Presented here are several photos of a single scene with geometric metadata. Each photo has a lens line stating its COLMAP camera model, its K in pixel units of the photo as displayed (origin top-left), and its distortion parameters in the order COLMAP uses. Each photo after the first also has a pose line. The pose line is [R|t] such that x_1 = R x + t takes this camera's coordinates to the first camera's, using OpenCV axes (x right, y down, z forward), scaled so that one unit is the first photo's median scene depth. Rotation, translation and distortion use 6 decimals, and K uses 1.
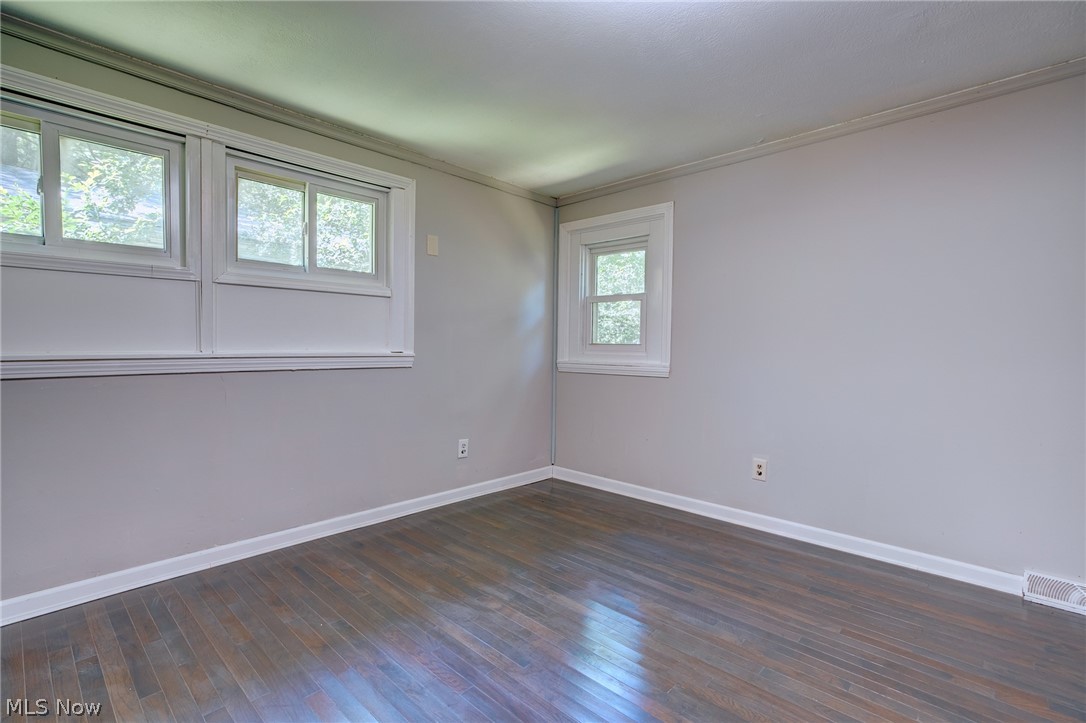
lens RADIAL K [[504.4, 0, 540.0], [0, 504.4, 361.1], [0, 0, 1]] dist [-0.024222, 0.010109]
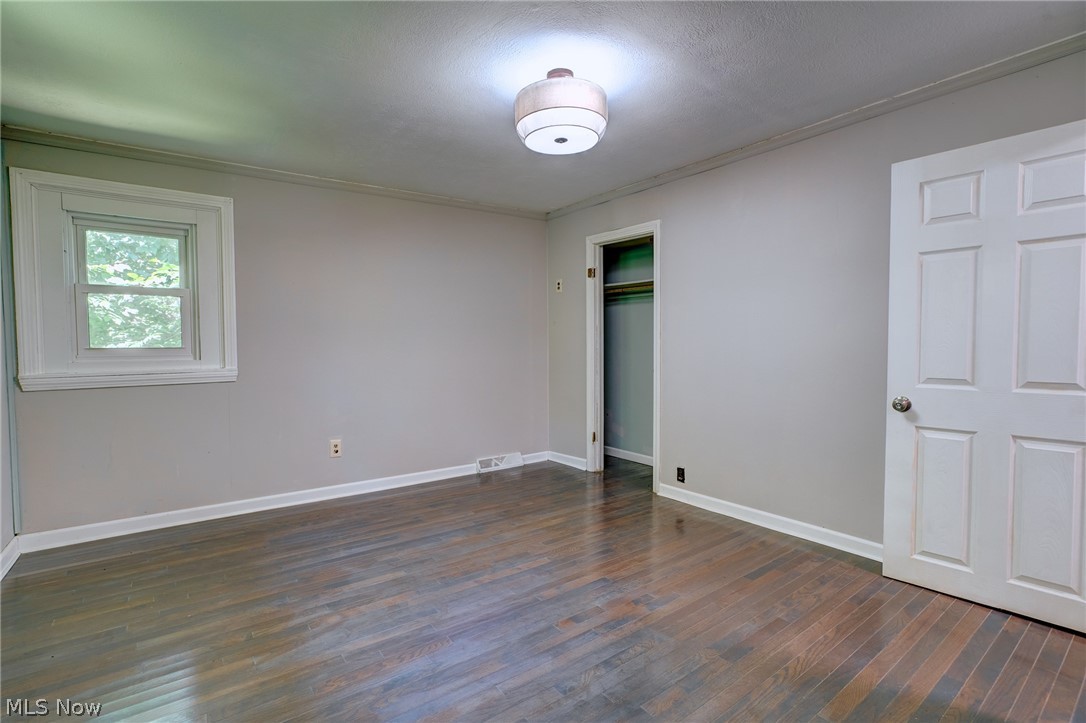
lens RADIAL K [[504.4, 0, 539.2], [0, 504.4, 362.1], [0, 0, 1]] dist [-0.024222, 0.010109]
pose [[0.175403, -0.049105, 0.983271, -0.719231], [0.042041, 0.998218, 0.042352, -0.025245], [-0.983599, 0.033909, 0.177155, 0.320398]]
